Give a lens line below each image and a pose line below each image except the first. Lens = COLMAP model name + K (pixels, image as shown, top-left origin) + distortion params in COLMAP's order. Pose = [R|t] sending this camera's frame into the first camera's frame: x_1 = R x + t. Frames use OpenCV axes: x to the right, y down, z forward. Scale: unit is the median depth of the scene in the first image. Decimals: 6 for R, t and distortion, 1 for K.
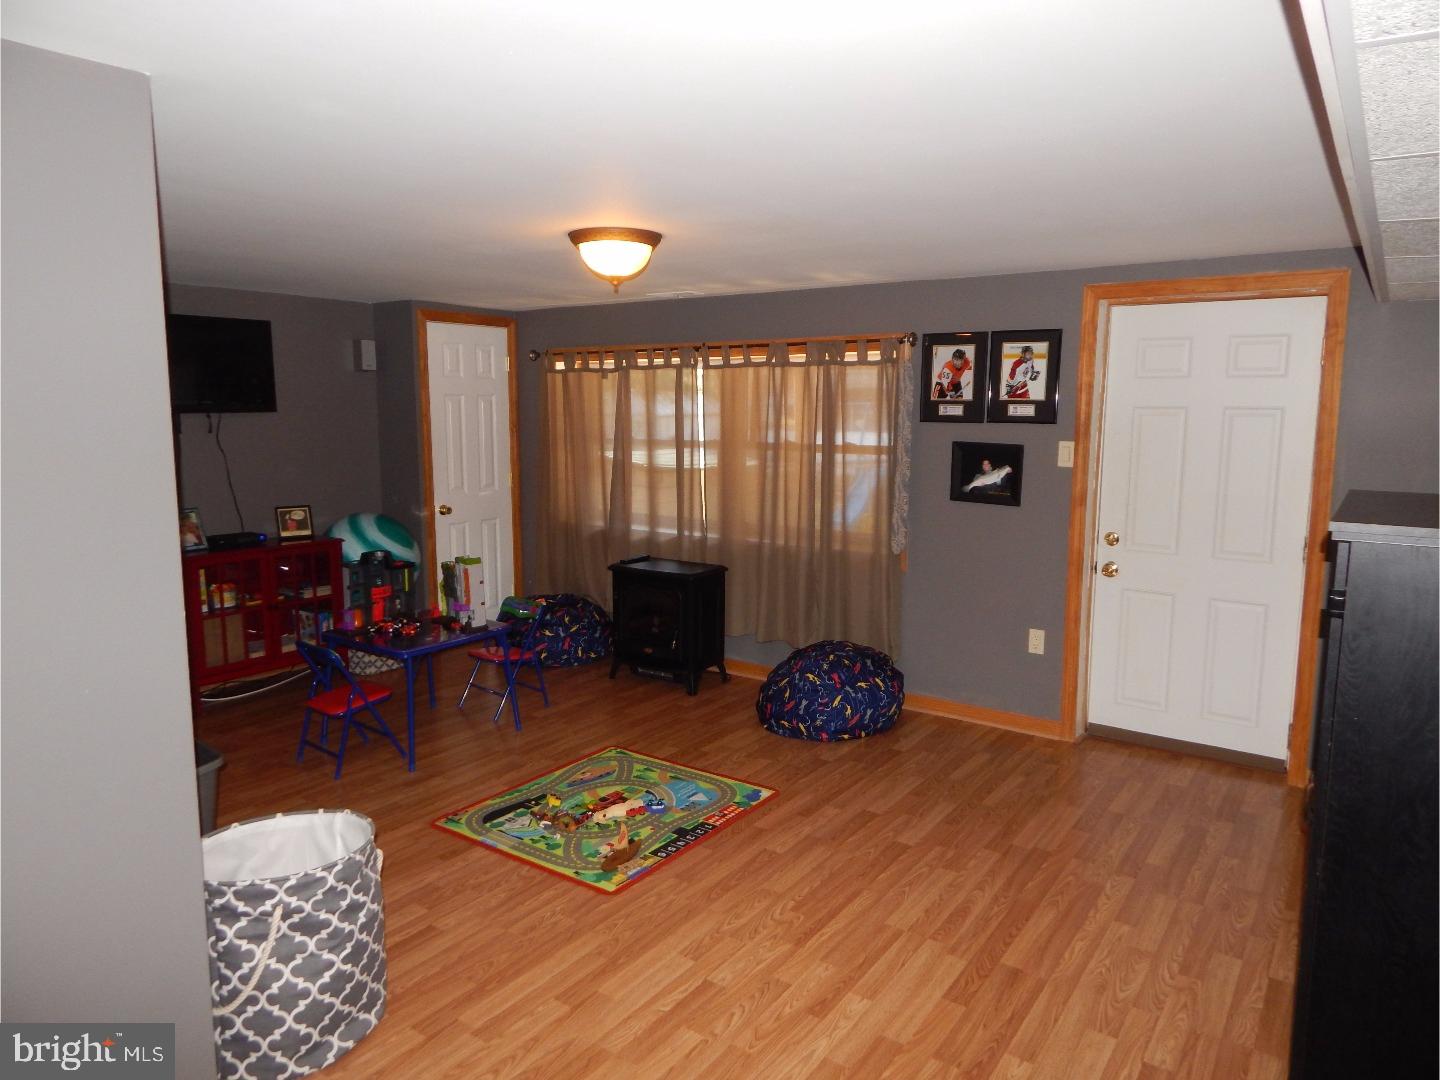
lens RADIAL K [[943.8, 0, 716.9], [0, 943.8, 538.0], [0, 0, 1]] dist [0.008150, -0.005525]
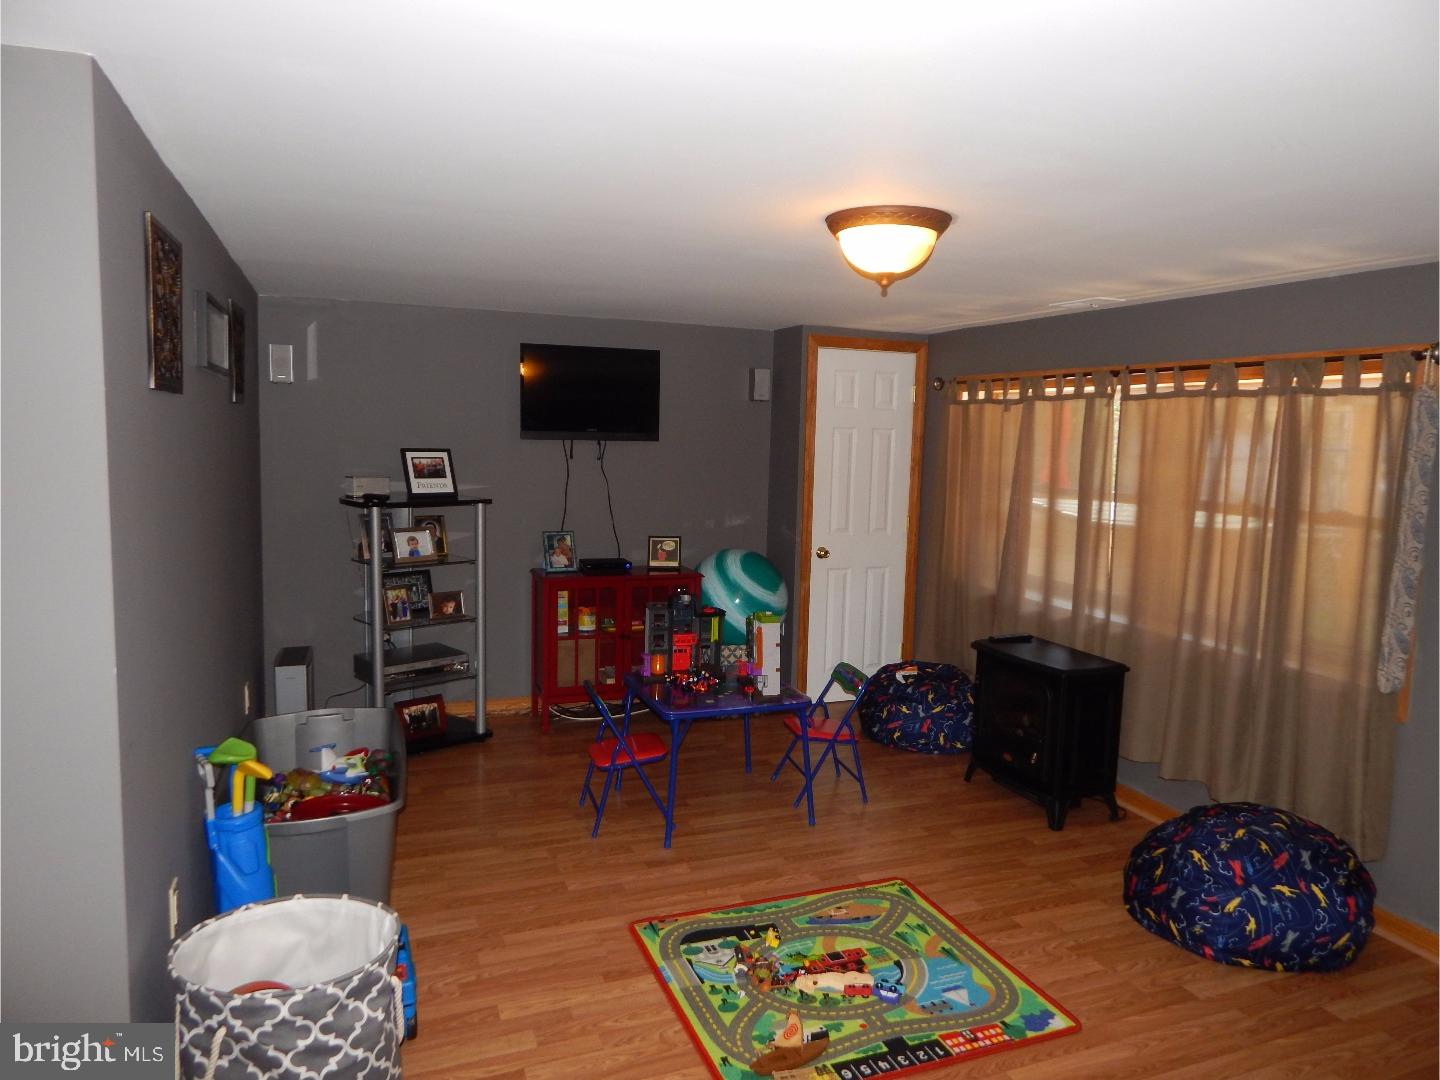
lens RADIAL K [[943.8, 0, 720.4], [0, 943.8, 536.0], [0, 0, 1]] dist [0.008150, -0.005525]
pose [[0.840755, 0.082033, -0.535165, 0.145527], [-0.101247, 0.994840, -0.006566, -0.037682], [0.531865, 0.059704, 0.844722, 0.222895]]
